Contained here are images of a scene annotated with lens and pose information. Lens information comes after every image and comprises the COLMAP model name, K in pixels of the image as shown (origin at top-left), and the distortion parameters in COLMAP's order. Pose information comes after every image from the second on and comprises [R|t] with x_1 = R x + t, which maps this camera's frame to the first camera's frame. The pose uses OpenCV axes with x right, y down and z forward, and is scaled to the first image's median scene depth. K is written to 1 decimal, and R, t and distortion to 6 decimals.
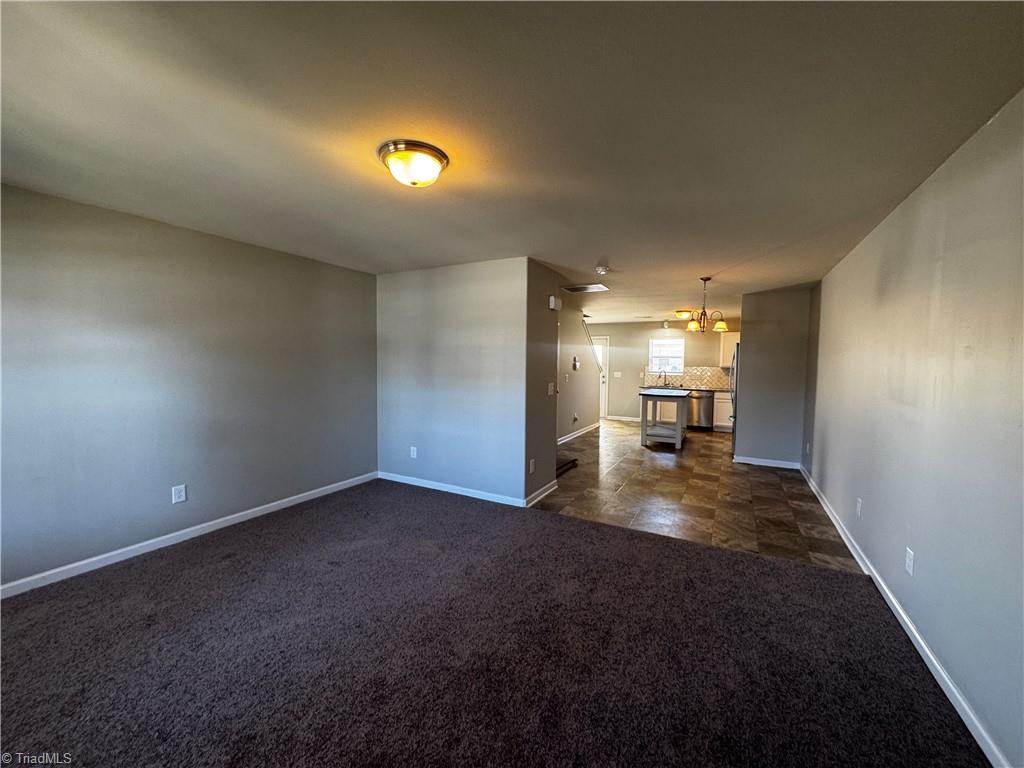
lens RADIAL K [[408.3, 0, 512.0], [0, 408.3, 384.0], [0, 0, 1]] dist [-0.001547, -0.000415]
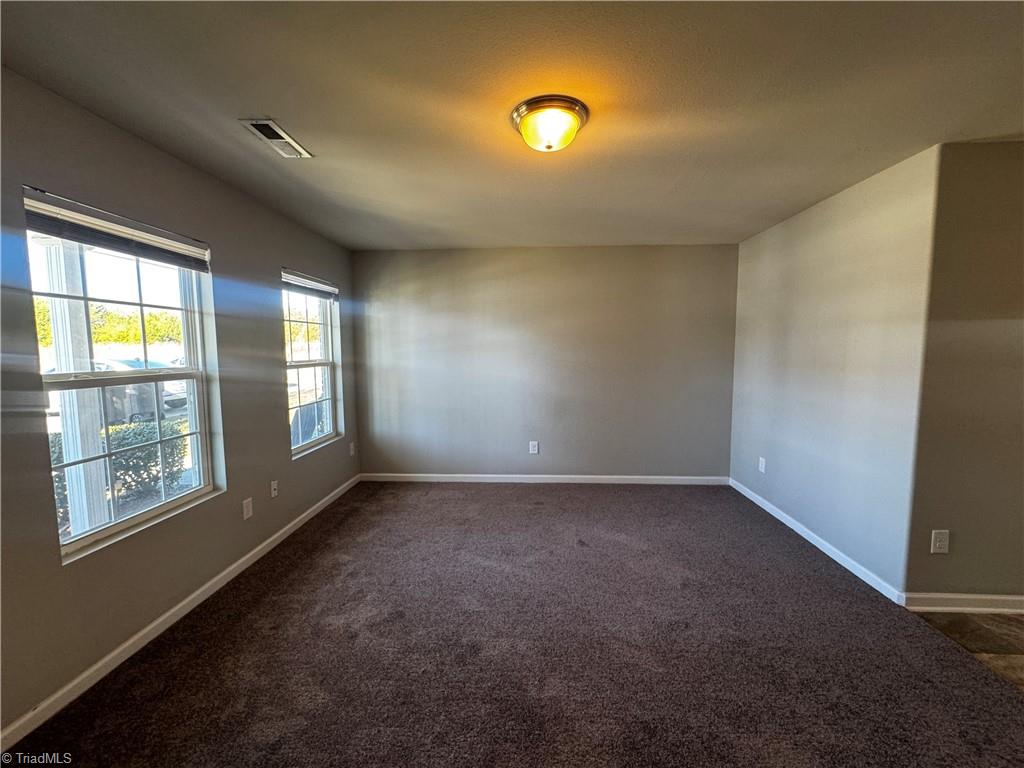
lens RADIAL K [[408.3, 0, 512.0], [0, 408.3, 384.0], [0, 0, 1]] dist [-0.001547, -0.000415]
pose [[0.431469, 0.067901, -0.899569, 0.332169], [-0.041651, 0.997599, 0.055323, -0.011853], [0.901166, 0.013598, 0.433262, 0.322321]]
